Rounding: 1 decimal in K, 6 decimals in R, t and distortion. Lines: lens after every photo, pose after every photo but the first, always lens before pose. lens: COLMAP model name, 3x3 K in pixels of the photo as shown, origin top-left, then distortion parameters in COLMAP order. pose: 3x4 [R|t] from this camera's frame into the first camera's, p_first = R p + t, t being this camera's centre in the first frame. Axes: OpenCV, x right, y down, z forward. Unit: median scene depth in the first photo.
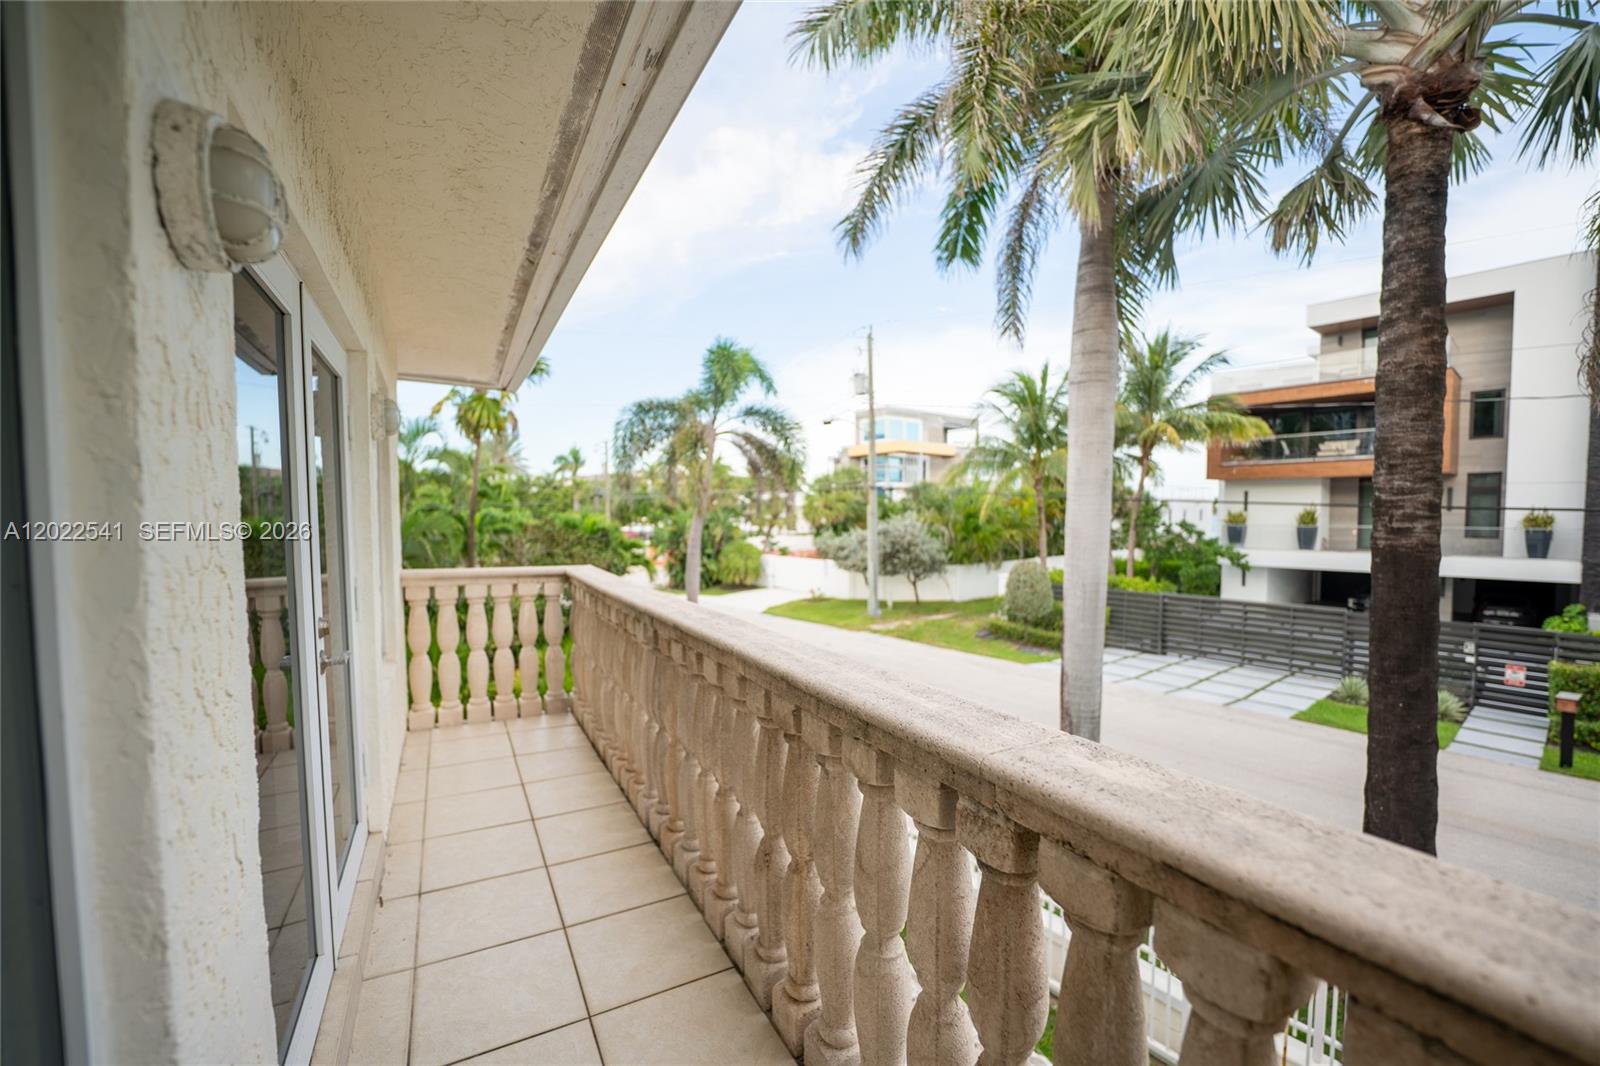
lens RADIAL K [[639.0, 0, 798.4], [0, 639.0, 542.6], [0, 0, 1]] dist [-0.027037, 0.004330]
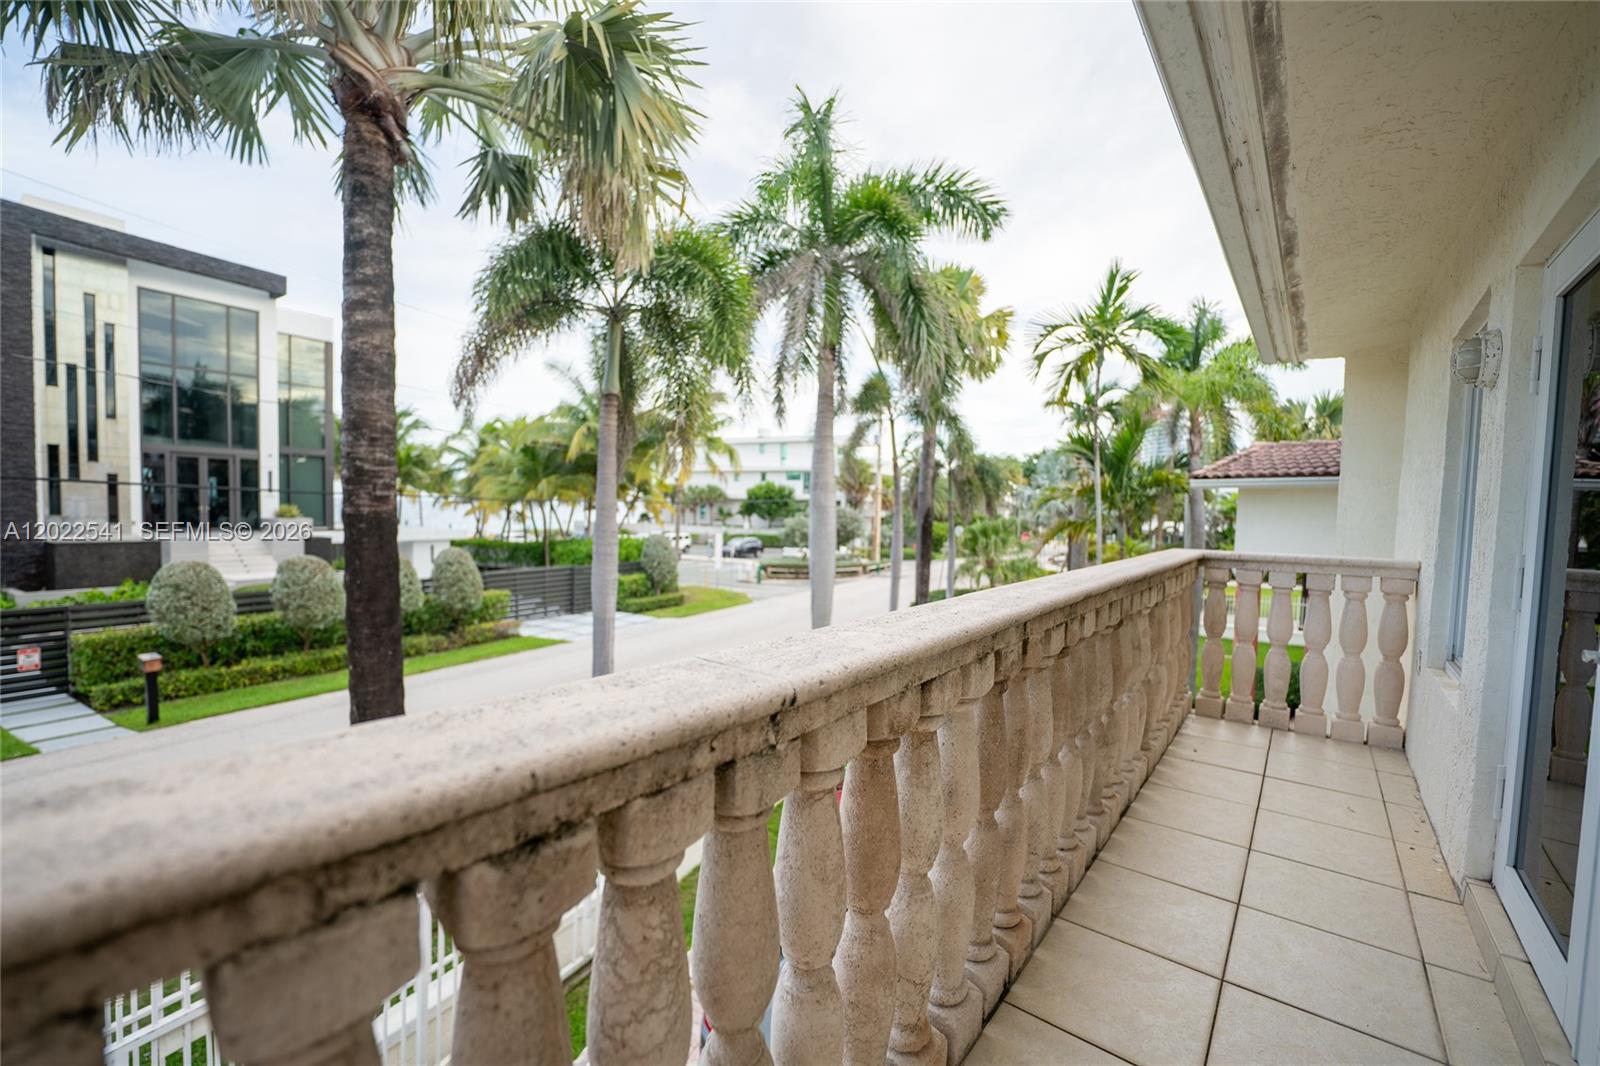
lens RADIAL K [[639.0, 0, 798.4], [0, 639.0, 542.6], [0, 0, 1]] dist [-0.027037, 0.004330]
pose [[-0.378352, -0.054433, 0.924060, -0.359485], [0.020445, 0.997535, 0.067132, -0.000408], [-0.925436, 0.044292, -0.376307, 0.732555]]
